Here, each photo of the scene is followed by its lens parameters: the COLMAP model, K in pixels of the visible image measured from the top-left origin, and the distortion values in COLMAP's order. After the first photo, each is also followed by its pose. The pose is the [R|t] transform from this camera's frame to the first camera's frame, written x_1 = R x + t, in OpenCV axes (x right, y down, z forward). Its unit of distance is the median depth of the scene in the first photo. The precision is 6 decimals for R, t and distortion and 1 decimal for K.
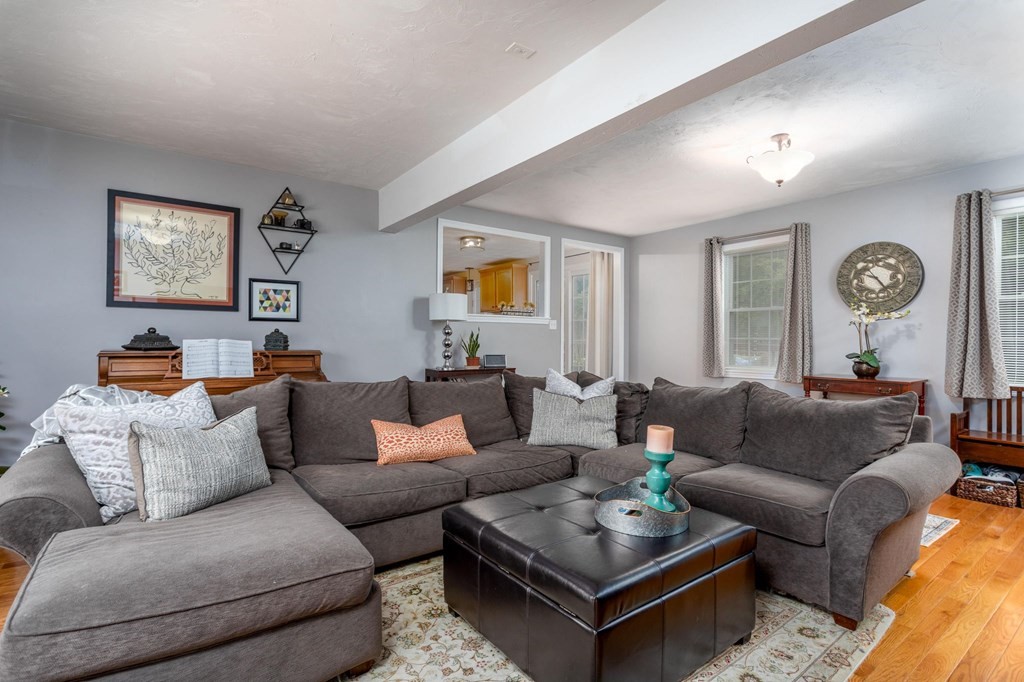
lens RADIAL K [[491.0, 0, 509.9], [0, 491.0, 340.2], [0, 0, 1]] dist [-0.019569, 0.008887]
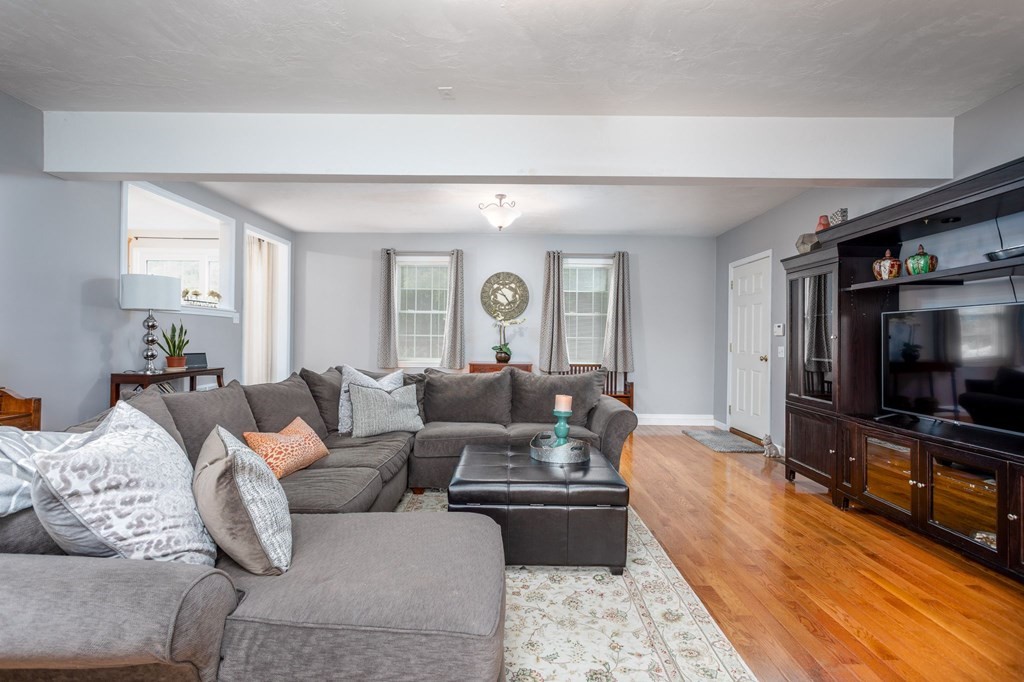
lens RADIAL K [[491.0, 0, 509.9], [0, 491.0, 340.2], [0, 0, 1]] dist [-0.019569, 0.008887]
pose [[0.590059, -0.001742, 0.807358, -0.463823], [-0.009010, 0.999921, 0.008742, -0.004751], [-0.807310, -0.012432, 0.589997, 0.095953]]
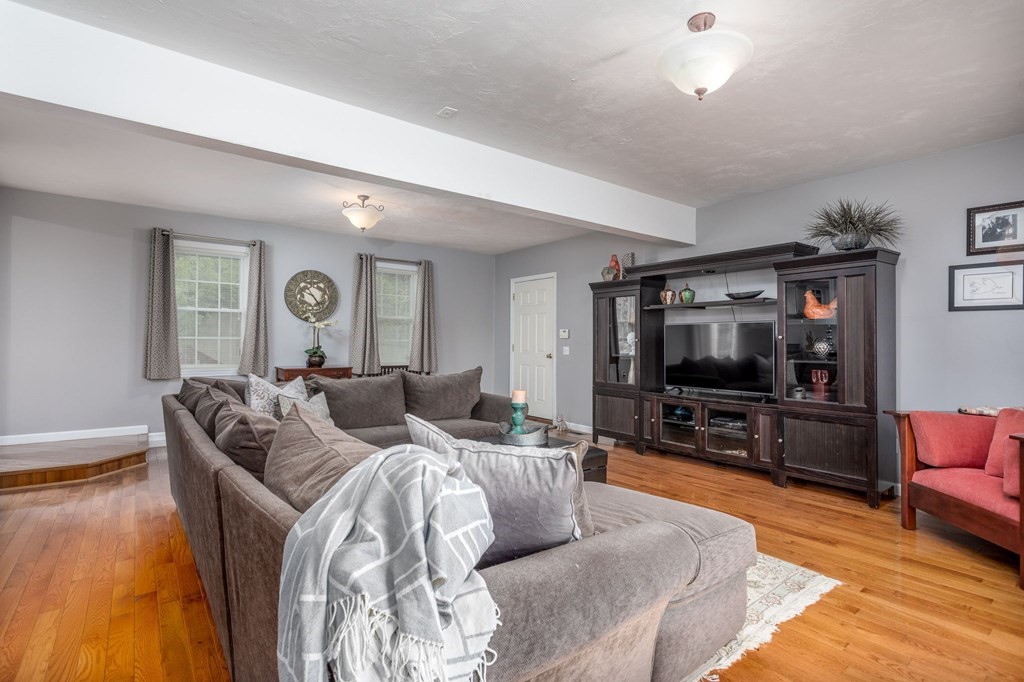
lens RADIAL K [[491.0, 0, 509.9], [0, 491.0, 340.2], [0, 0, 1]] dist [-0.019569, 0.008887]
pose [[-0.031262, -0.001702, 0.999510, -0.685194], [-0.008589, 0.999962, 0.001434, -0.006305], [-0.999474, -0.008540, -0.031276, 0.481736]]
